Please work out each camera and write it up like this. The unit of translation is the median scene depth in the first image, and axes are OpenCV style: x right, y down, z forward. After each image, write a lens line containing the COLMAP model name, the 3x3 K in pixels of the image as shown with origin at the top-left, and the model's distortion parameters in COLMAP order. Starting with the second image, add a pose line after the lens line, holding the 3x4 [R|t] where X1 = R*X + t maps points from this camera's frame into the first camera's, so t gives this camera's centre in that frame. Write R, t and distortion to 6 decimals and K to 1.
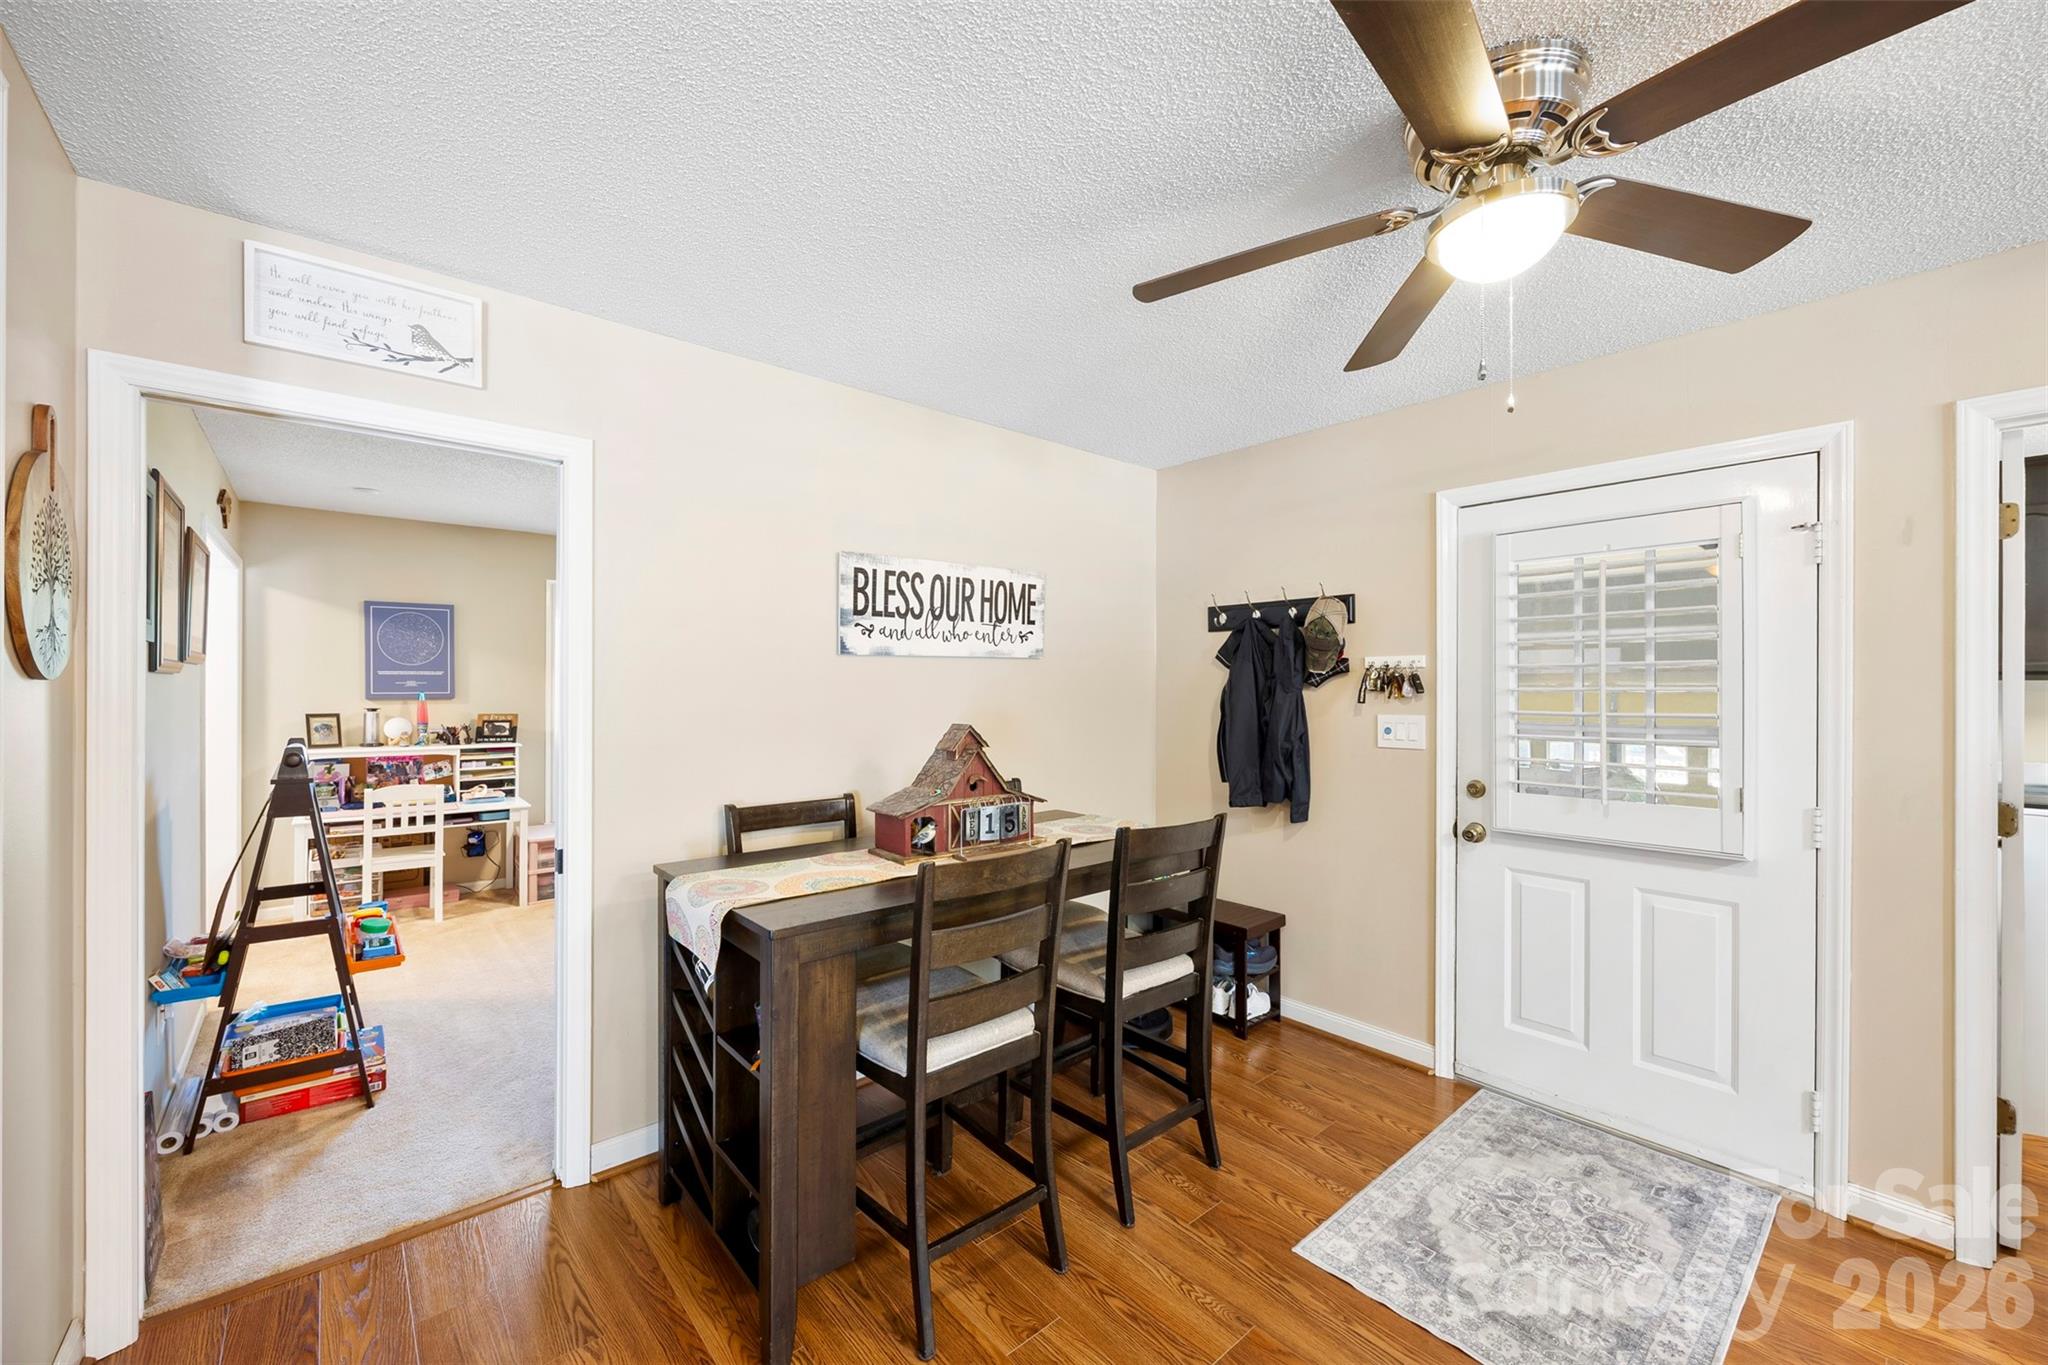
lens RADIAL K [[793.3, 0, 1015.6], [0, 793.3, 683.9], [0, 0, 1]] dist [-0.005708, -0.000746]
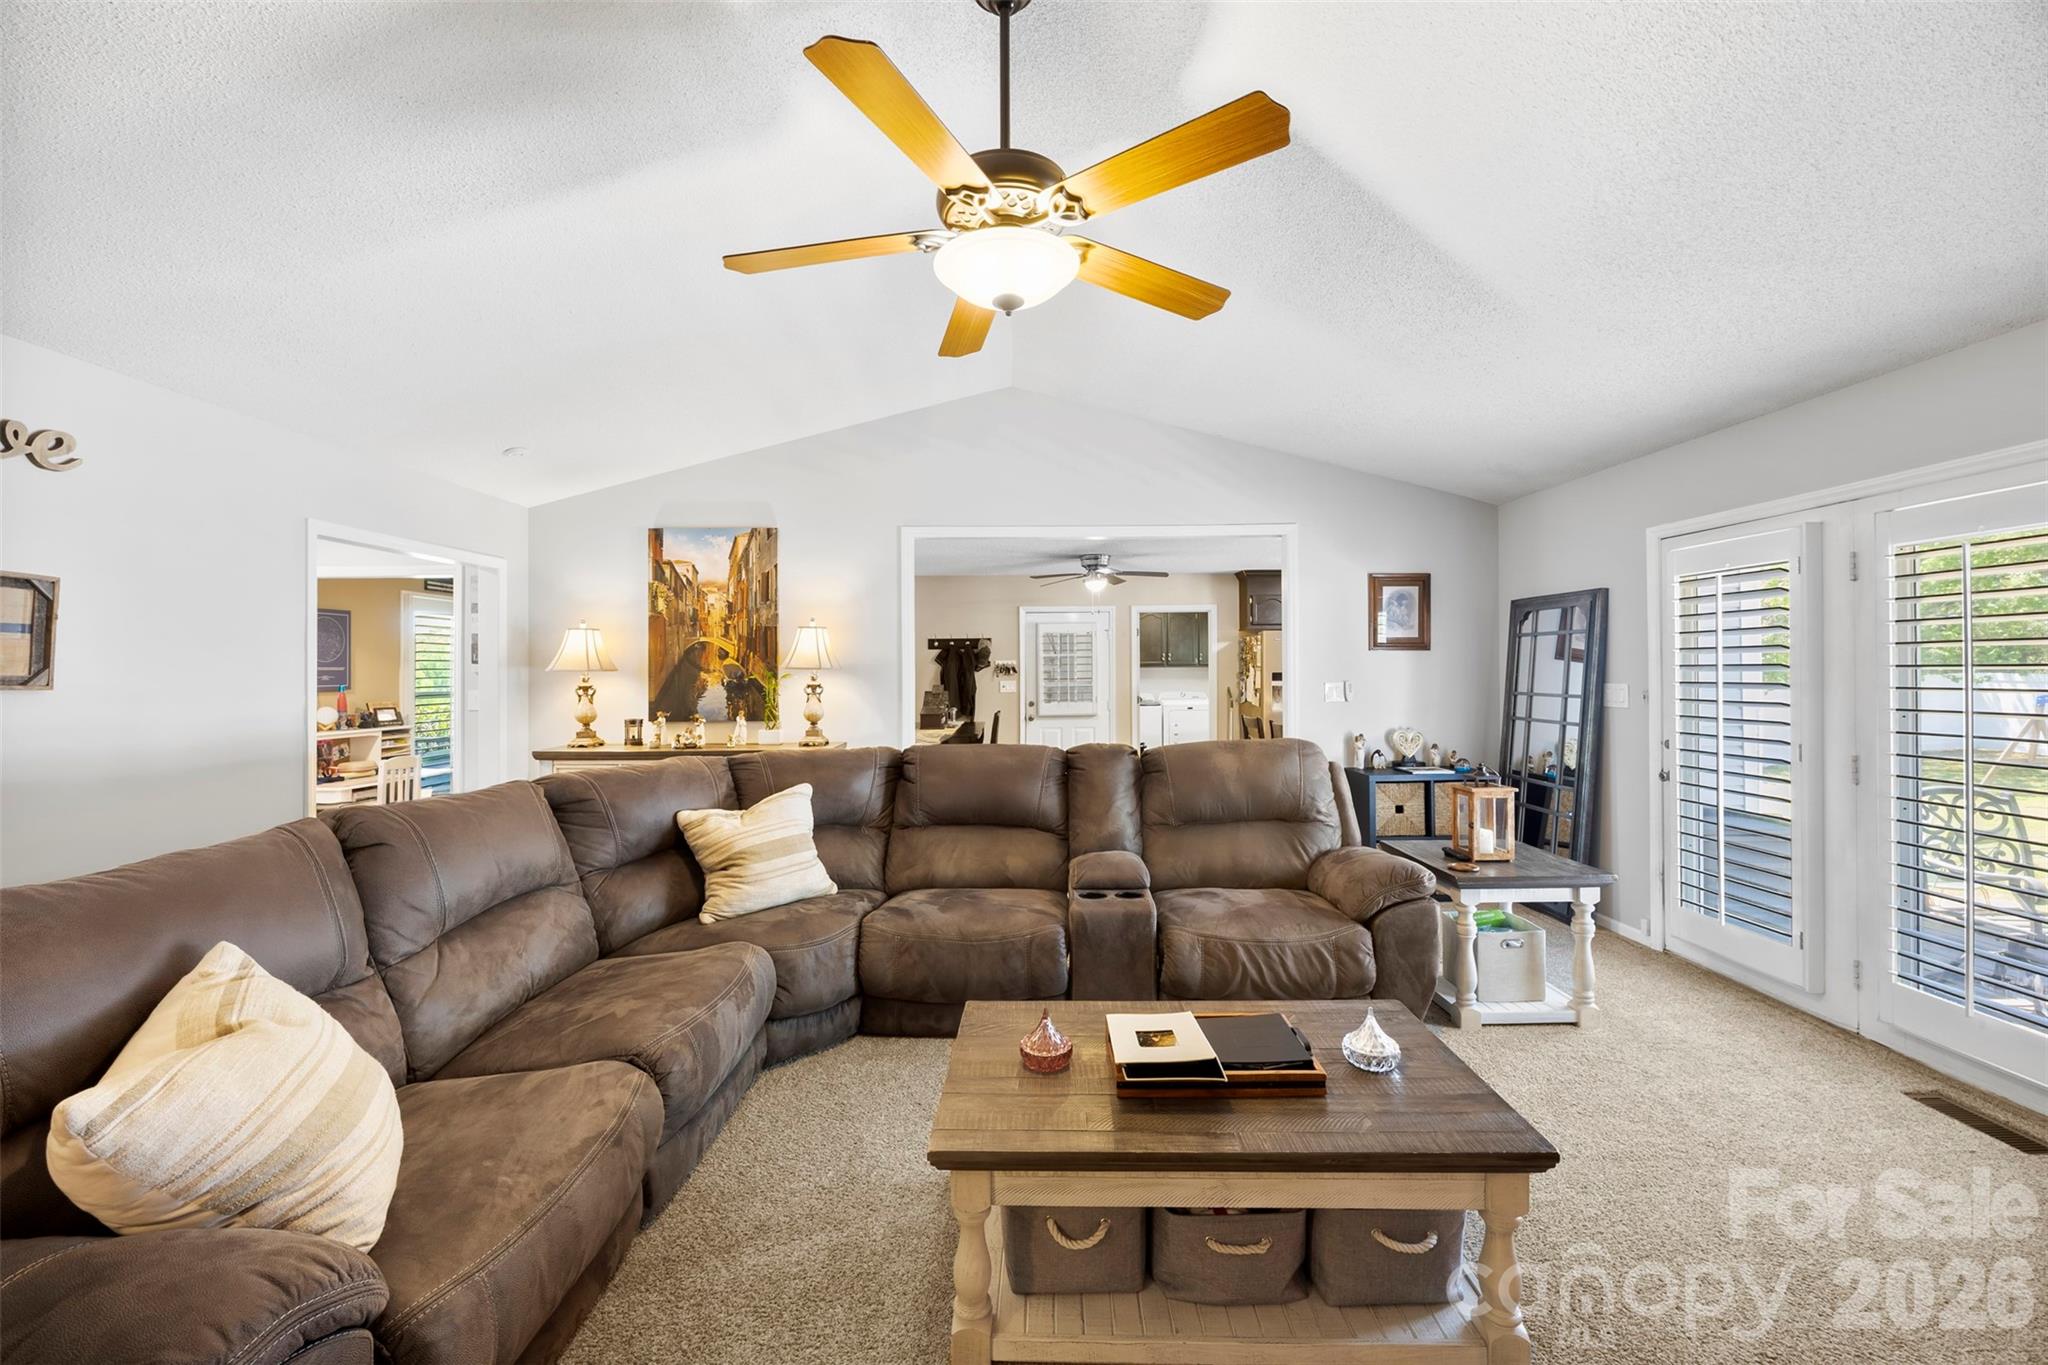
lens RADIAL K [[793.3, 0, 1023.8], [0, 793.3, 662.0], [0, 0, 1]] dist [-0.005708, -0.000746]
pose [[0.640988, -0.000444, 0.767551, -1.848313], [0.009947, 0.999921, -0.007728, -0.008023], [-0.767487, 0.012588, 0.640941, -0.985818]]
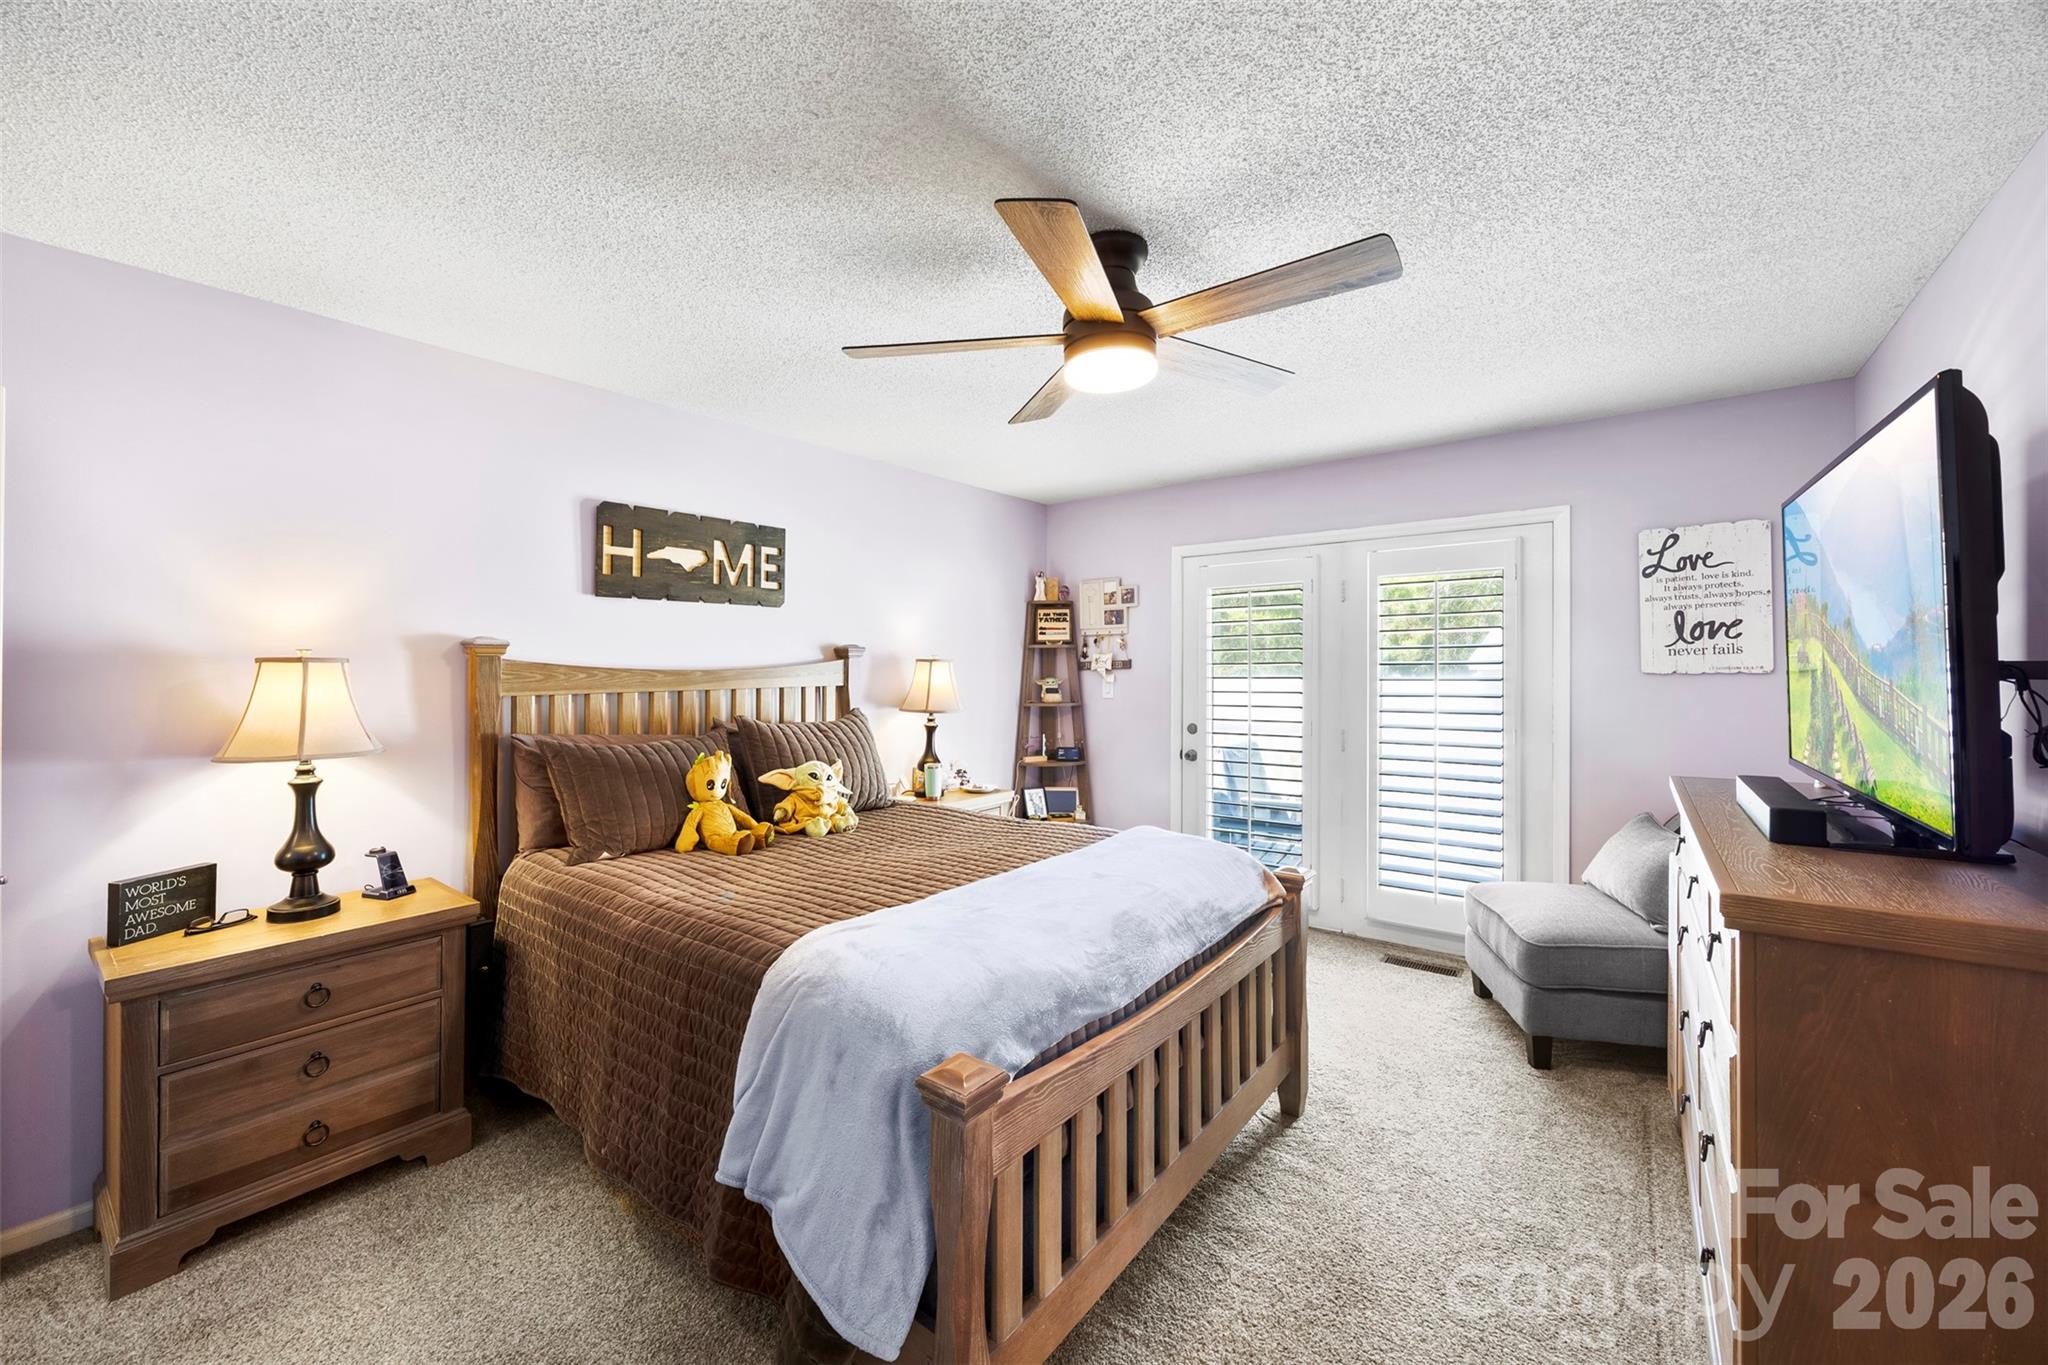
lens RADIAL K [[793.3, 0, 1029.1], [0, 793.3, 666.6], [0, 0, 1]] dist [-0.005708, -0.000746]
pose [[-0.227752, -0.006446, 0.973698, -1.621344], [0.009880, 0.999911, 0.008931, -0.011944], [-0.973669, 0.011655, -0.227668, -0.269599]]
